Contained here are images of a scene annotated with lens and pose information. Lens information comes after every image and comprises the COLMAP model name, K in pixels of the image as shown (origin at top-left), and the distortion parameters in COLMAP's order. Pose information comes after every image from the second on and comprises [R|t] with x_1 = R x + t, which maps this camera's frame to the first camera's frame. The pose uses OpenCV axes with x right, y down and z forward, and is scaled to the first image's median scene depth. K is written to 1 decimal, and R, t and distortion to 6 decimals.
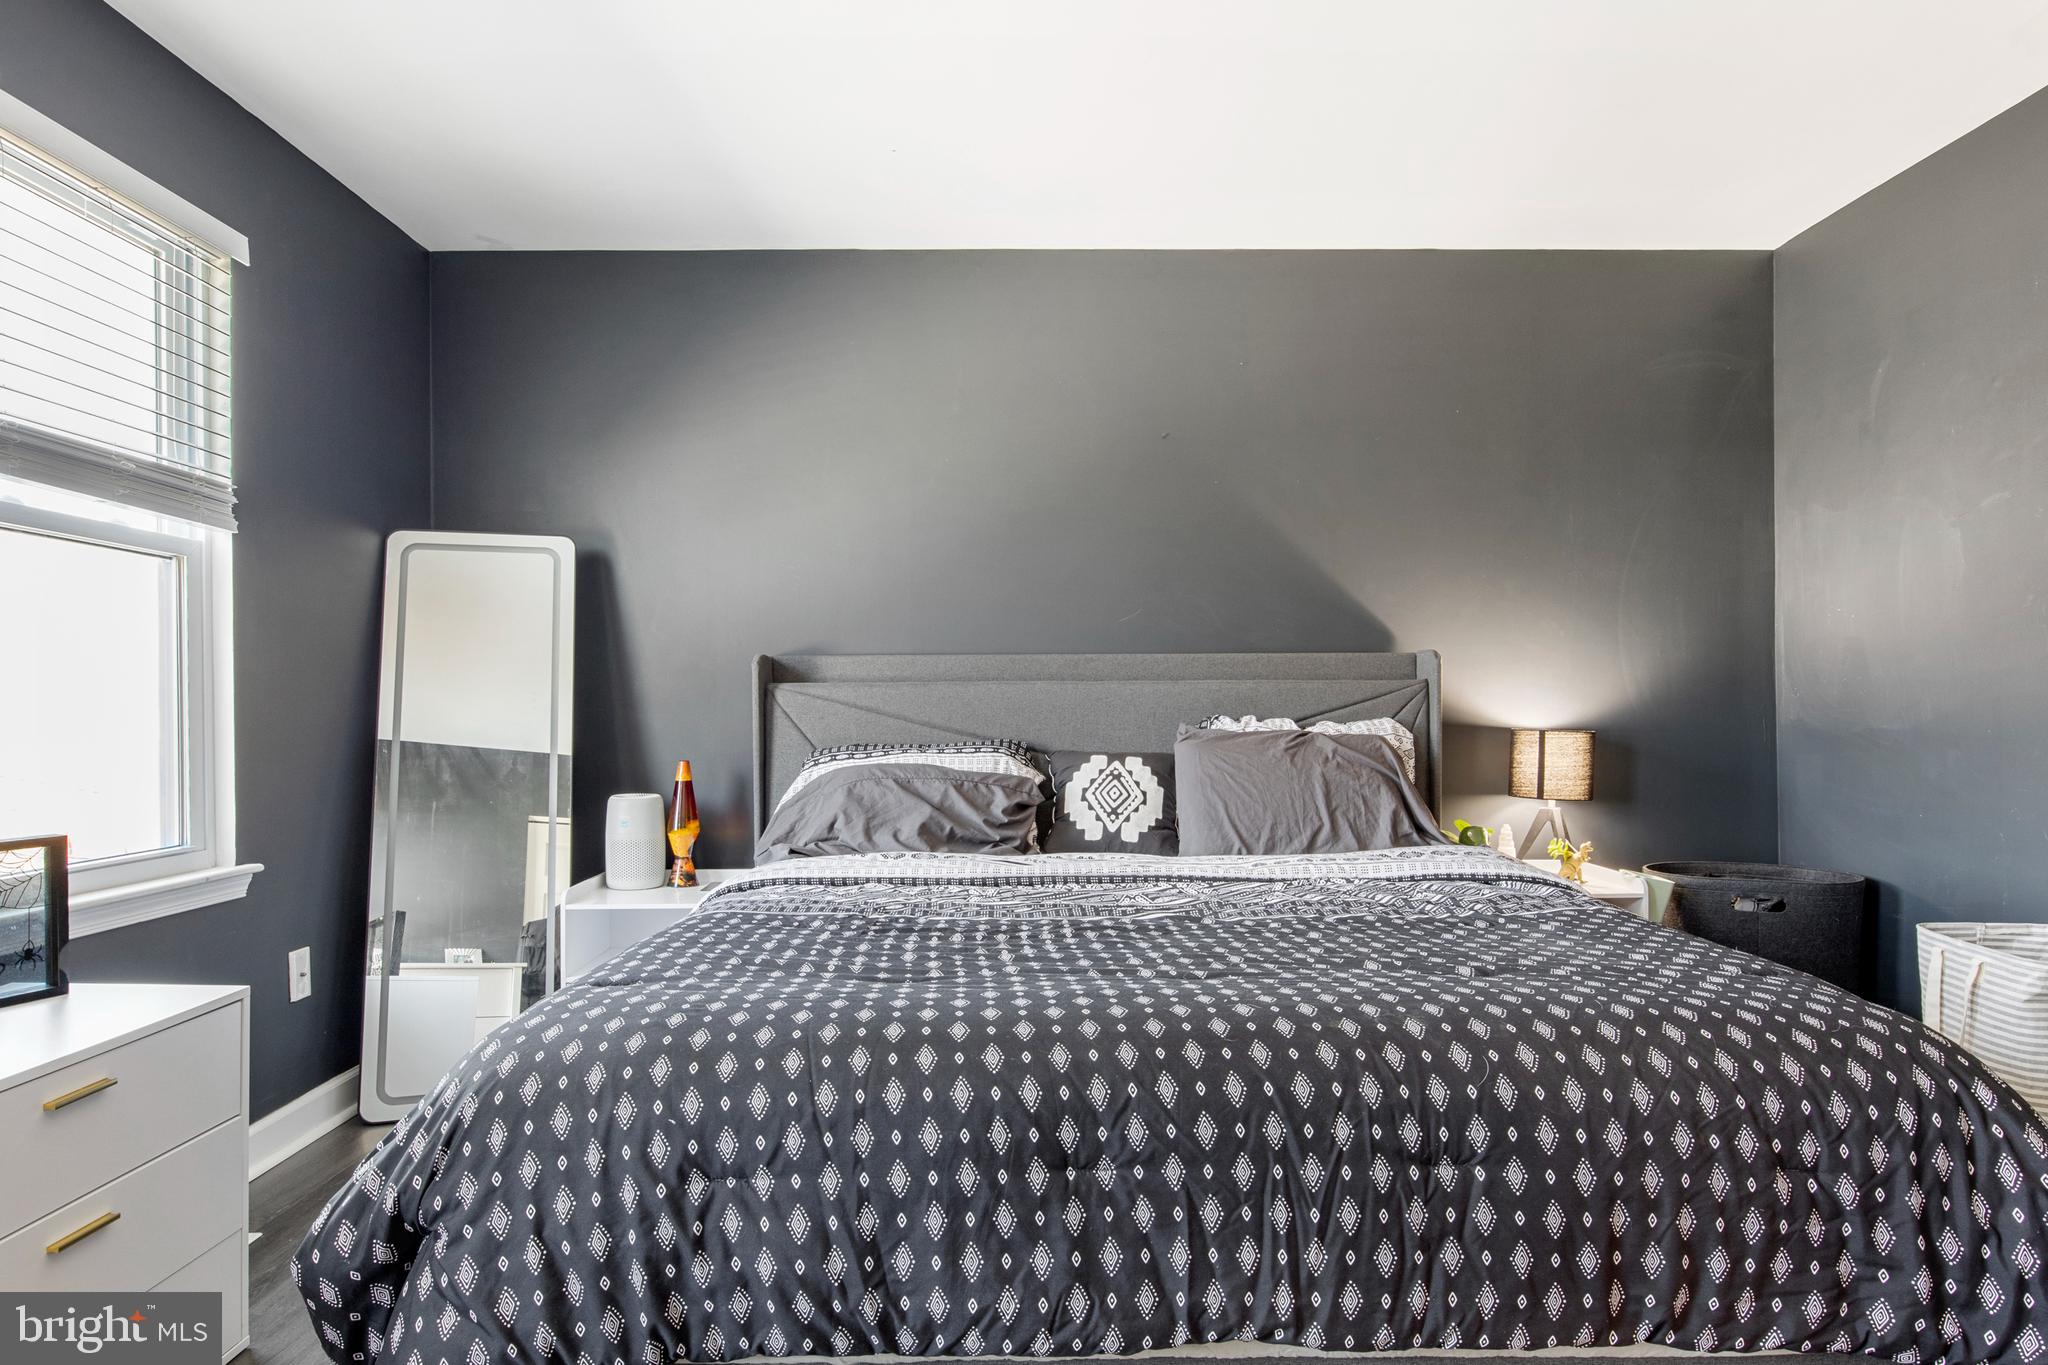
lens RADIAL K [[1197.5, 0, 1069.9], [0, 1197.5, 715.5], [0, 0, 1]] dist [-0.002063, 0.002886]
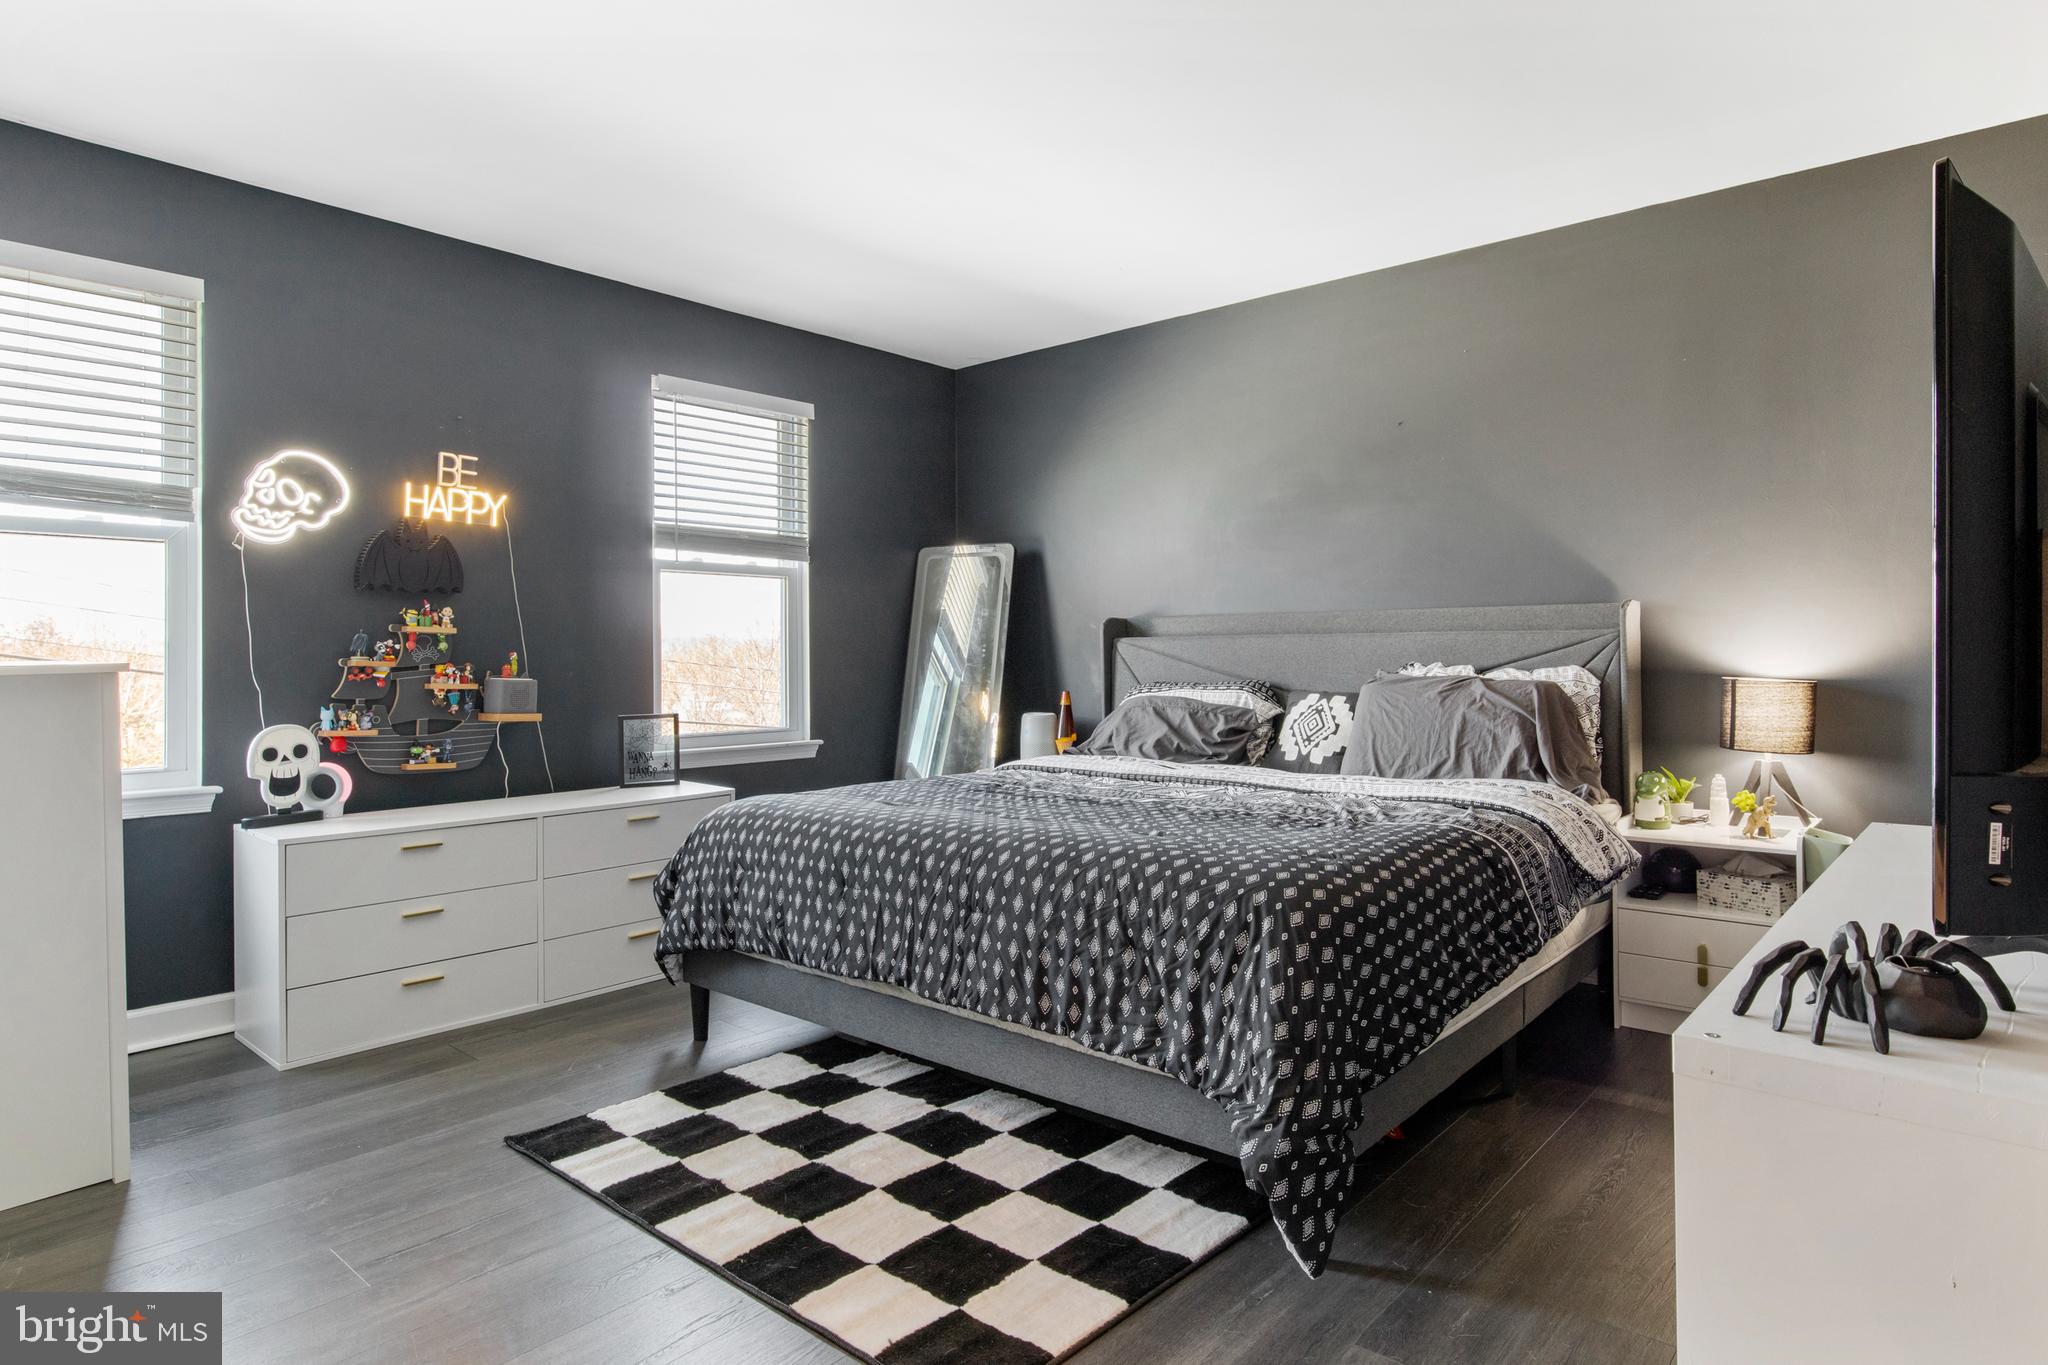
lens RADIAL K [[1197.5, 0, 1023.3], [0, 1197.5, 640.0], [0, 0, 1]] dist [-0.002063, 0.002886]
pose [[0.732139, -0.007632, -0.681112, 0.700080], [-0.002347, 0.999903, -0.013727, -0.005281], [0.681151, 0.011648, 0.732050, -0.124693]]
